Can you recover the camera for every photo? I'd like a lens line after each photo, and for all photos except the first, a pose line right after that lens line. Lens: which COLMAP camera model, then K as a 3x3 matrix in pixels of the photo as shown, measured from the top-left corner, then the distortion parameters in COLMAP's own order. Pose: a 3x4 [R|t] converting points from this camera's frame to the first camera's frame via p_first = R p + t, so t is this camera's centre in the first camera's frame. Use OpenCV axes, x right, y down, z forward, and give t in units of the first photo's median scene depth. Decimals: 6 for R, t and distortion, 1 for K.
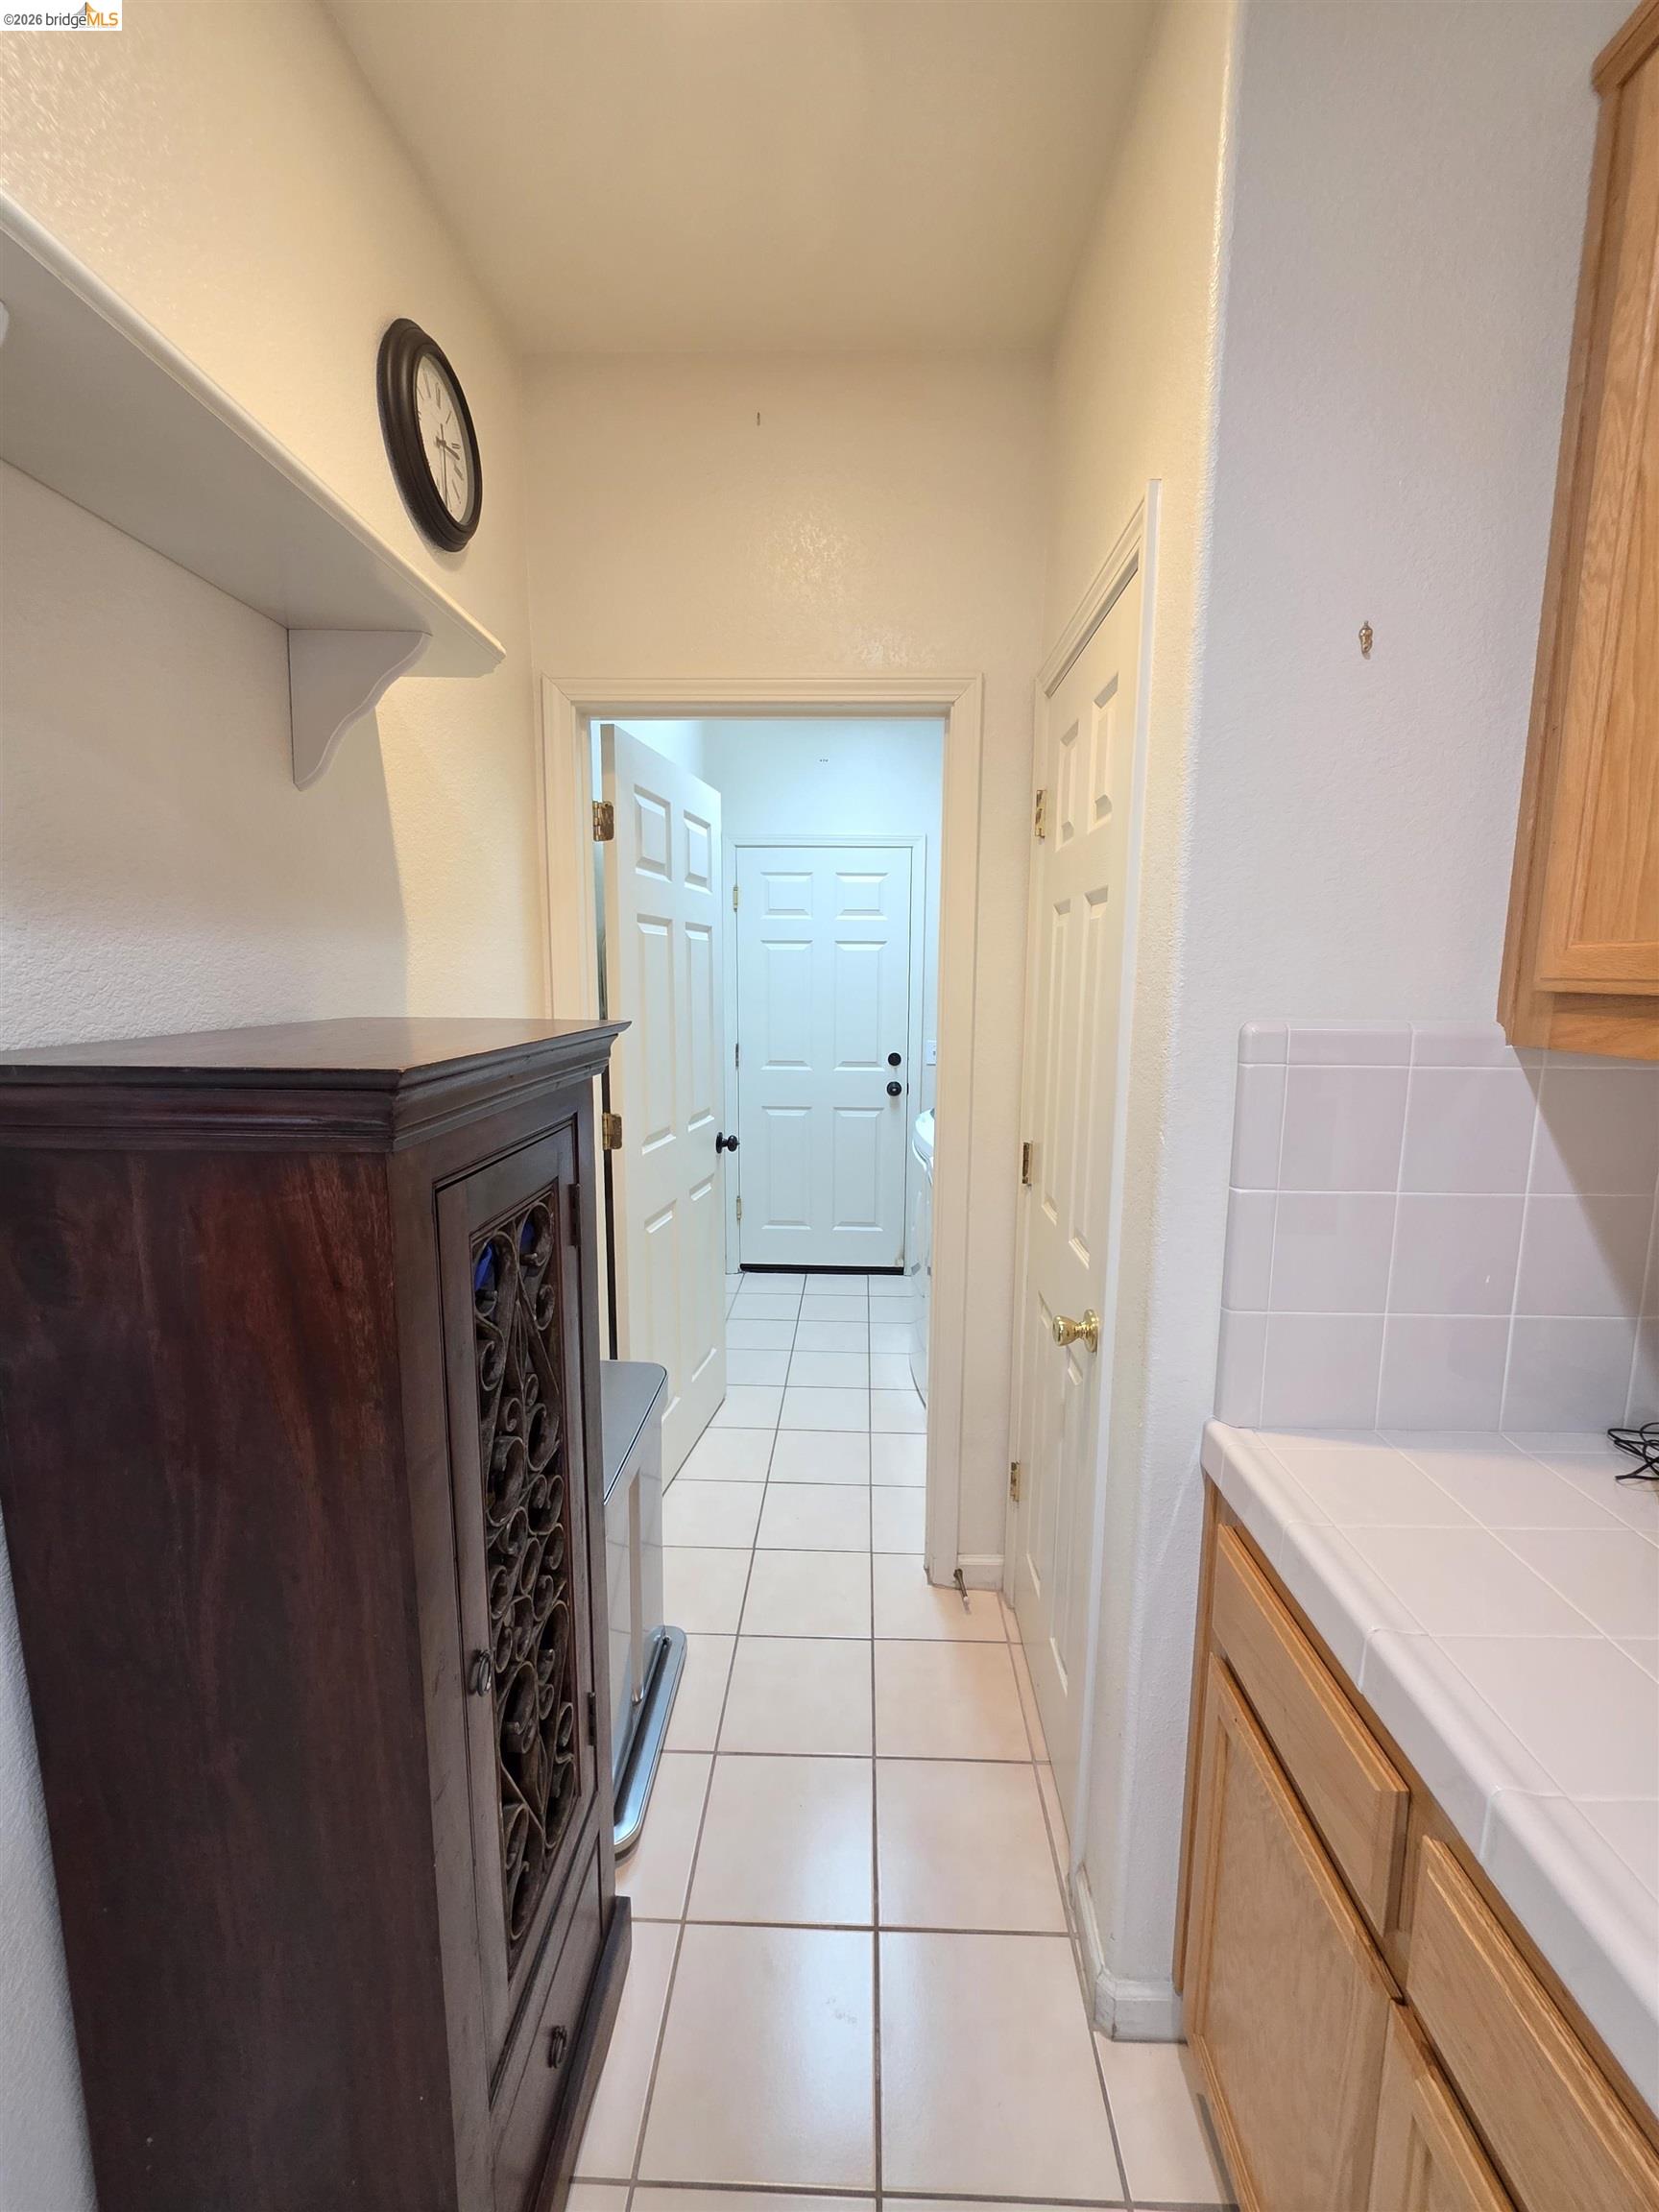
lens RADIAL K [[886.9, 0, 841.6], [0, 886.9, 1101.1], [0, 0, 1]] dist [-0.002069, 0.000871]
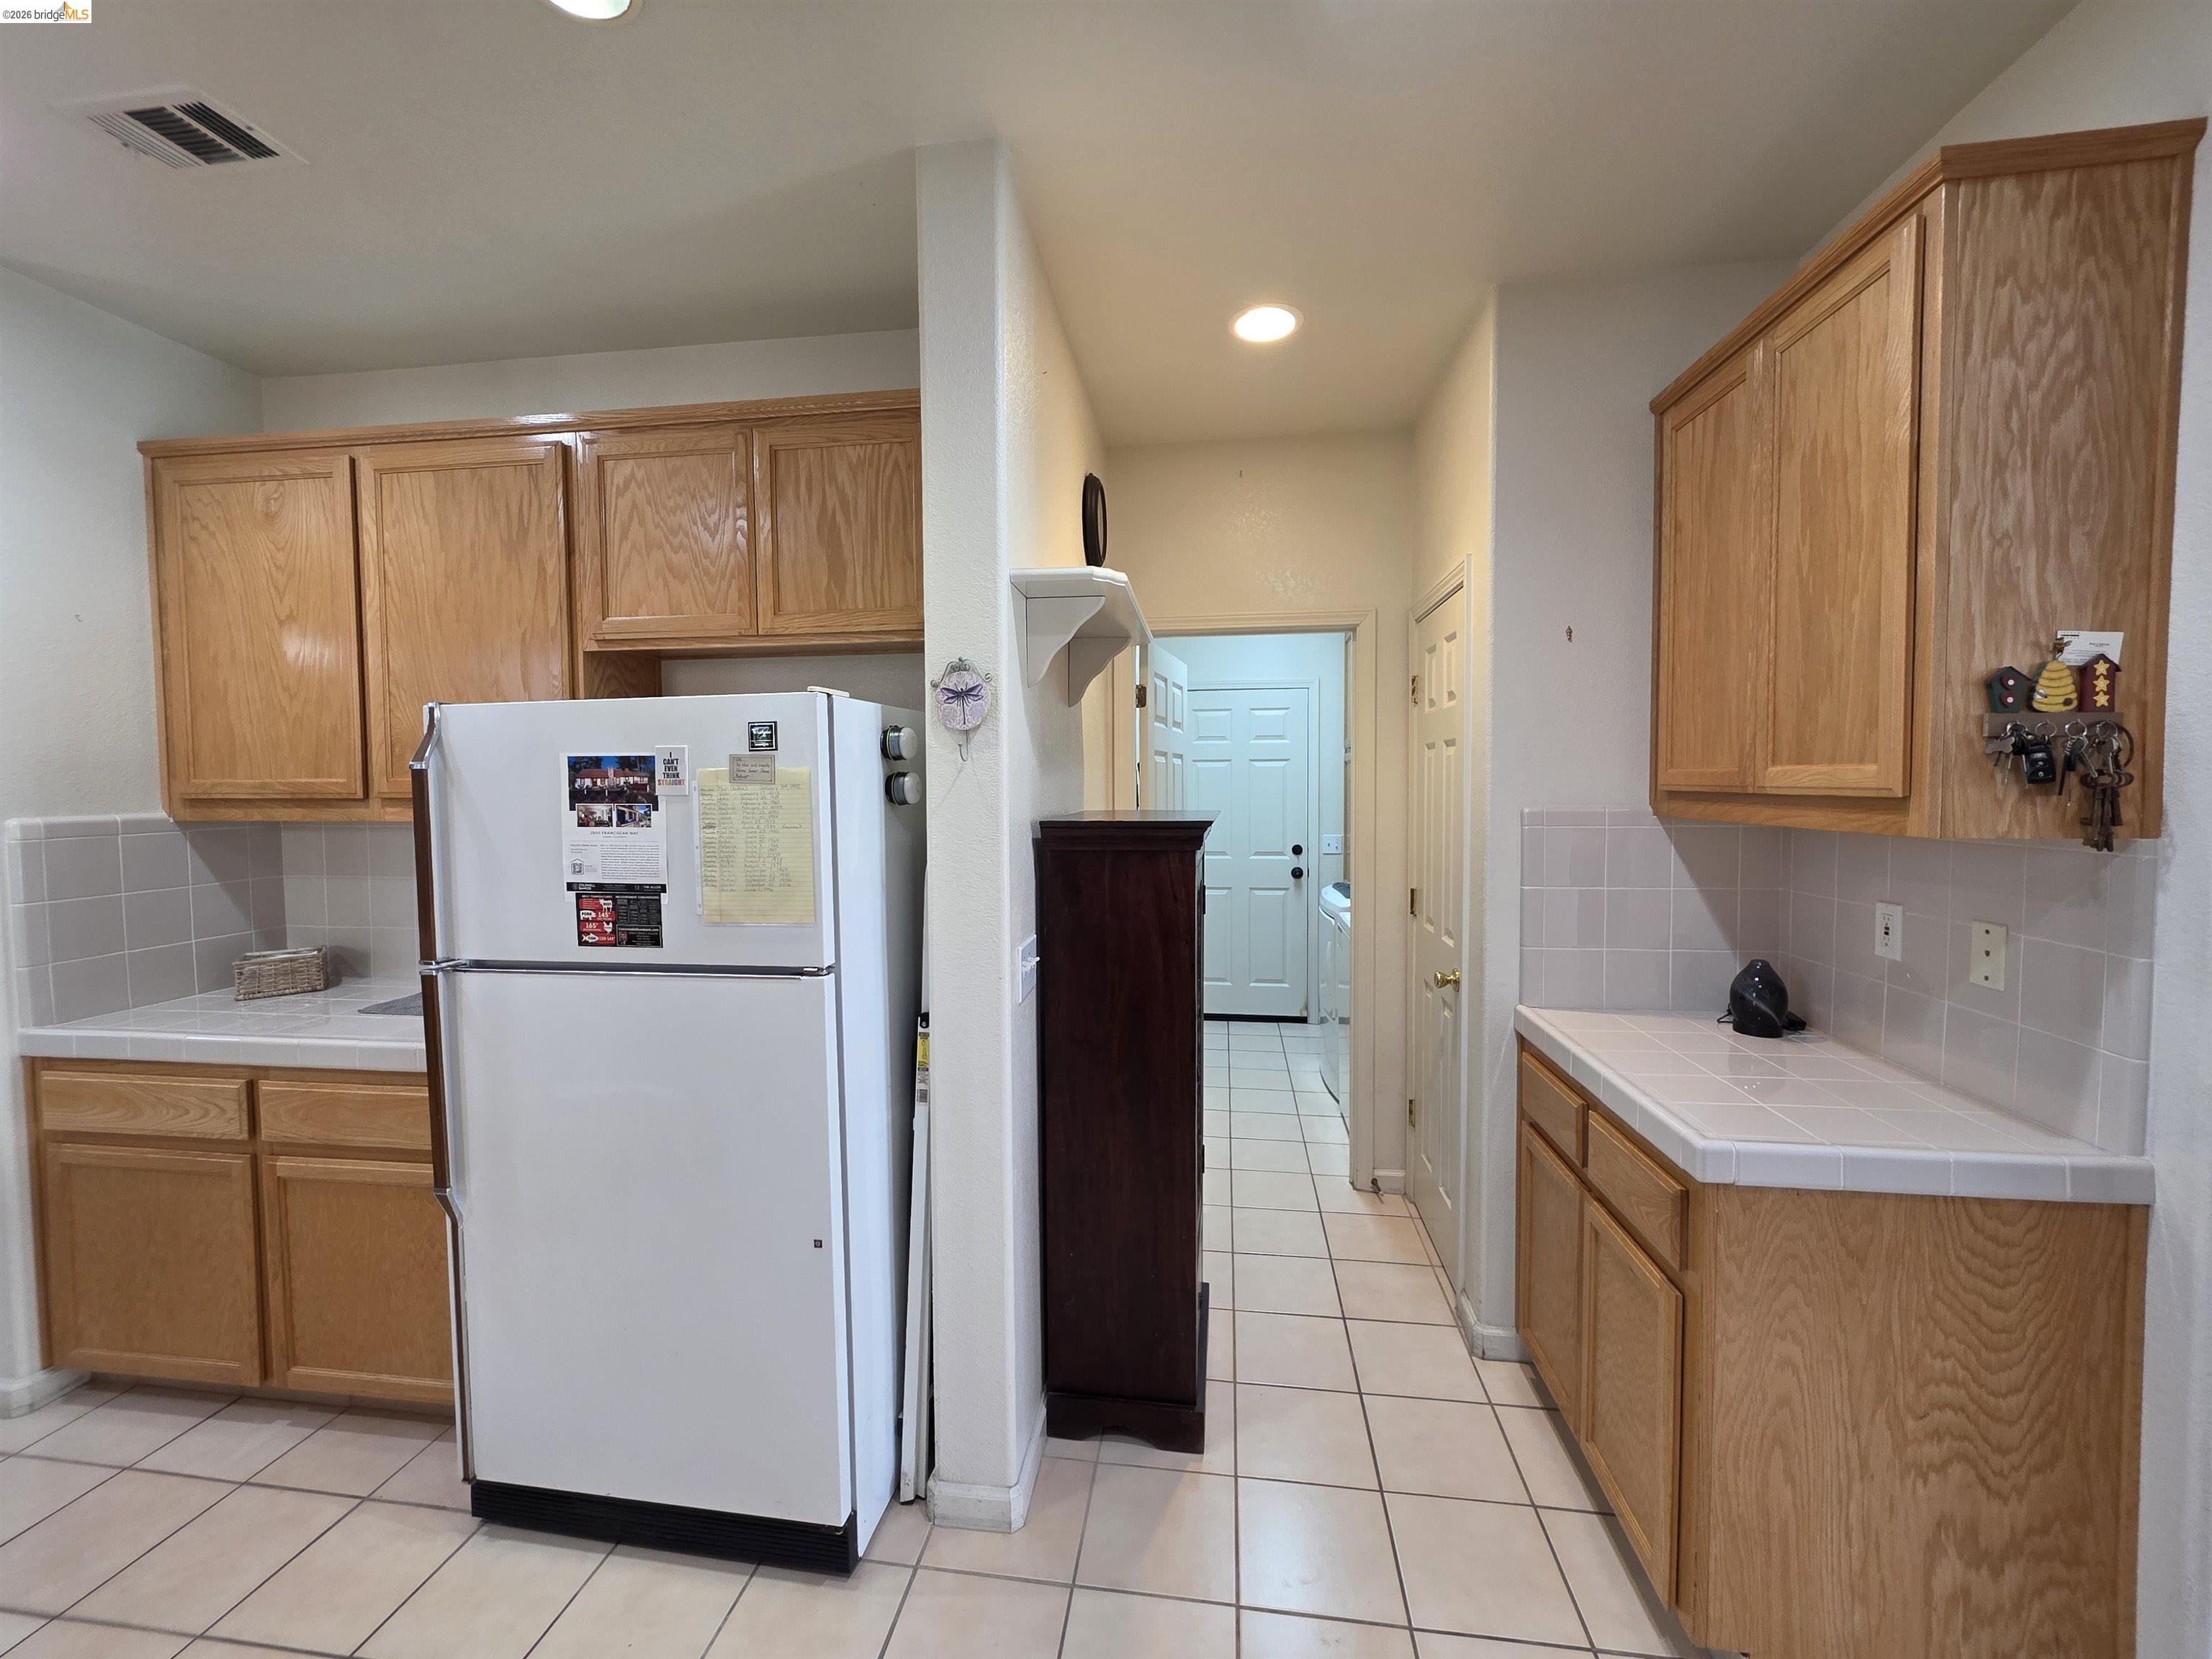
lens RADIAL K [[886.9, 0, 1101.7], [0, 886.9, 816.9], [0, 0, 1]] dist [-0.002069, 0.000871]
pose [[0.993764, -0.010853, -0.110971, -0.159735], [-0.000822, 0.994511, -0.104628, 0.081010], [0.111497, 0.104067, 0.988301, -0.618653]]
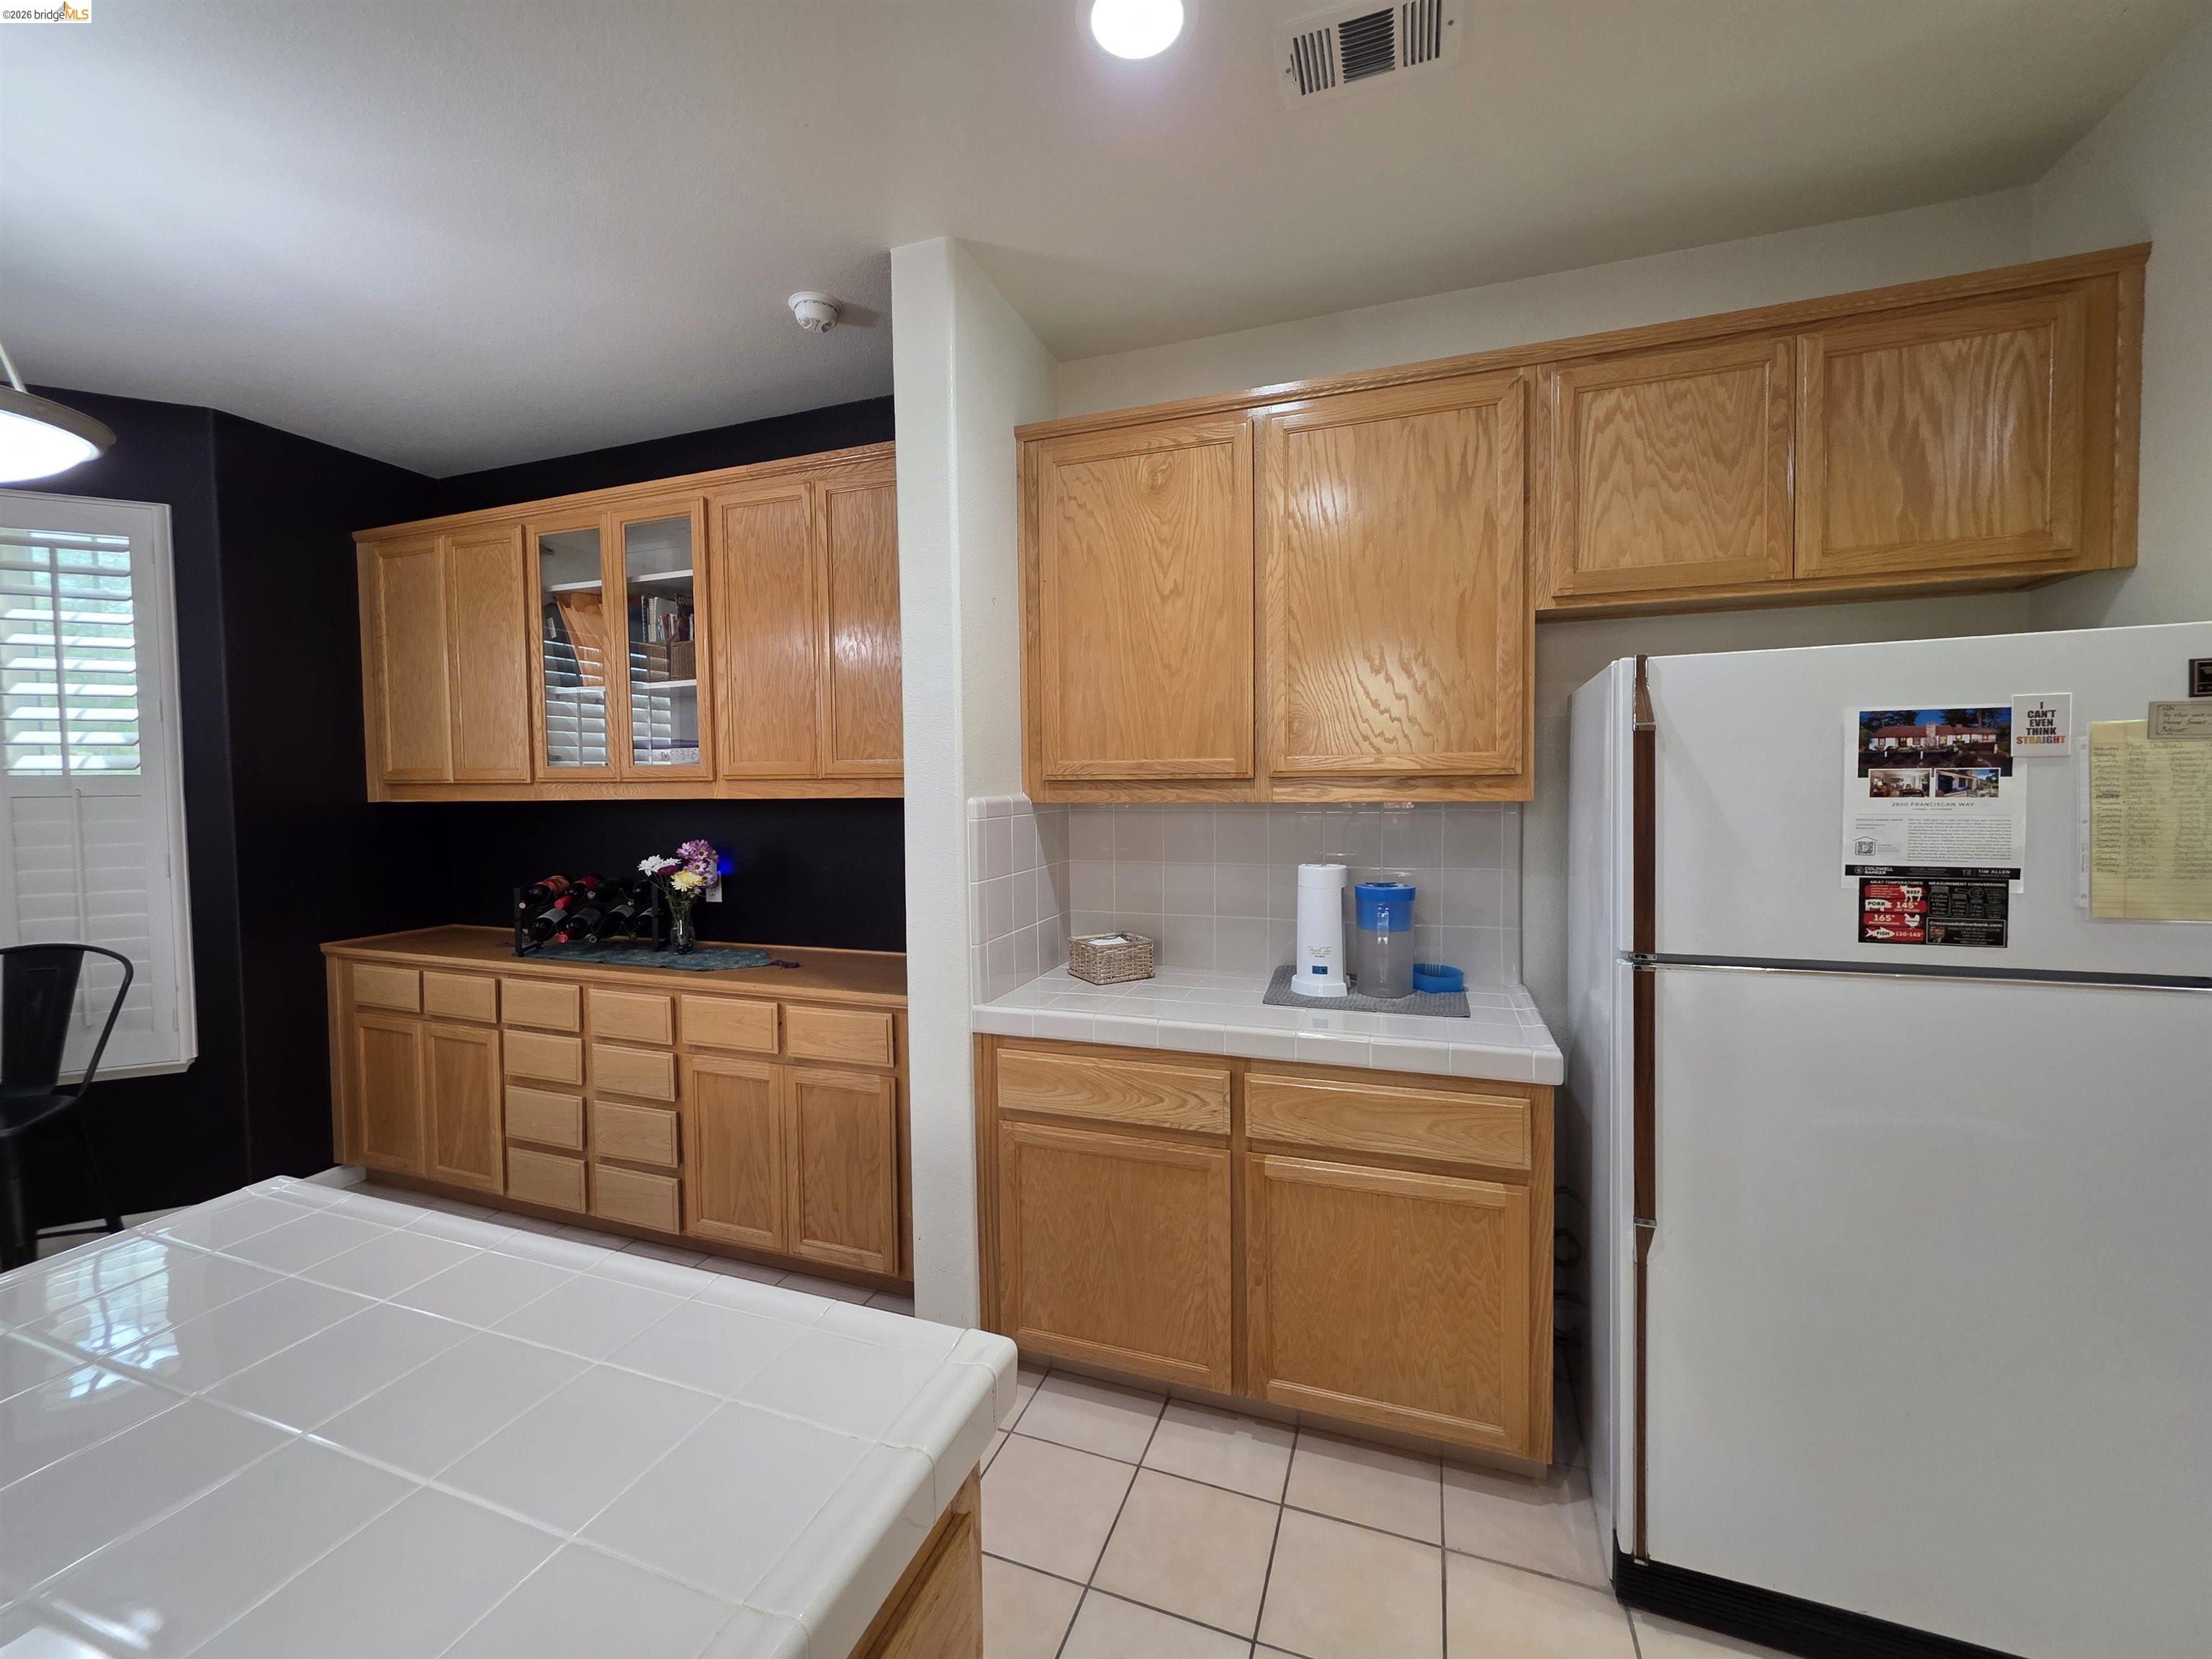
lens RADIAL K [[886.9, 0, 1101.7], [0, 886.9, 816.9], [0, 0, 1]] dist [-0.002069, 0.000871]
pose [[0.949302, -0.008806, -0.314242, -1.055277], [-0.025824, 0.994045, -0.105871, 0.105408], [0.313303, 0.108618, 0.943421, -0.676432]]
